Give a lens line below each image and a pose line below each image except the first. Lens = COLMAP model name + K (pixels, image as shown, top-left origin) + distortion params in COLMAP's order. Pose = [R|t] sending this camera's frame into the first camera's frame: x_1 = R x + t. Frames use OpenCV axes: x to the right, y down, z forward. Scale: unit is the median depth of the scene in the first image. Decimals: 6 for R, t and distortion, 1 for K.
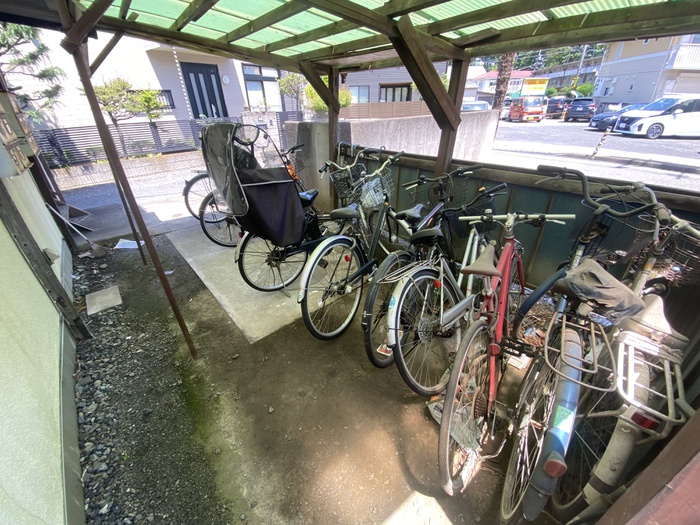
lens RADIAL K [[284.6, 0, 350.0], [0, 284.6, 262.5], [0, 0, 1]] dist [0.001524, -0.013750]
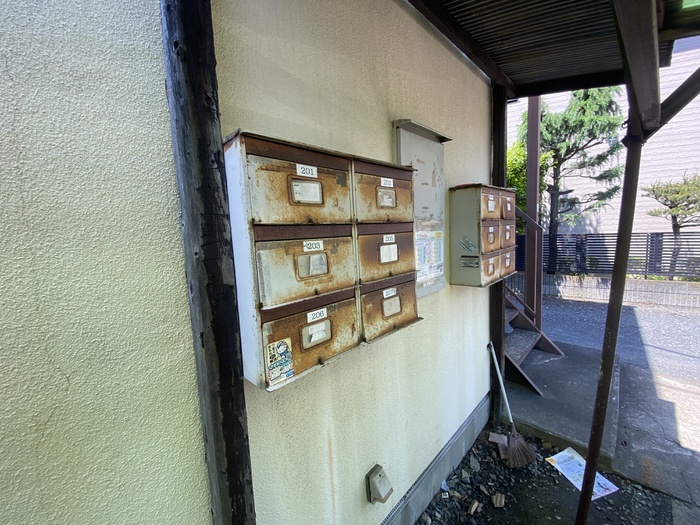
lens RADIAL K [[284.6, 0, 350.0], [0, 284.6, 262.5], [0, 0, 1]] dist [0.001524, -0.013750]
pose [[0.067071, 0.134741, -0.988608, -0.250648], [-0.441431, 0.892596, 0.091707, -0.165914], [0.894785, 0.430252, 0.119346, 0.290209]]
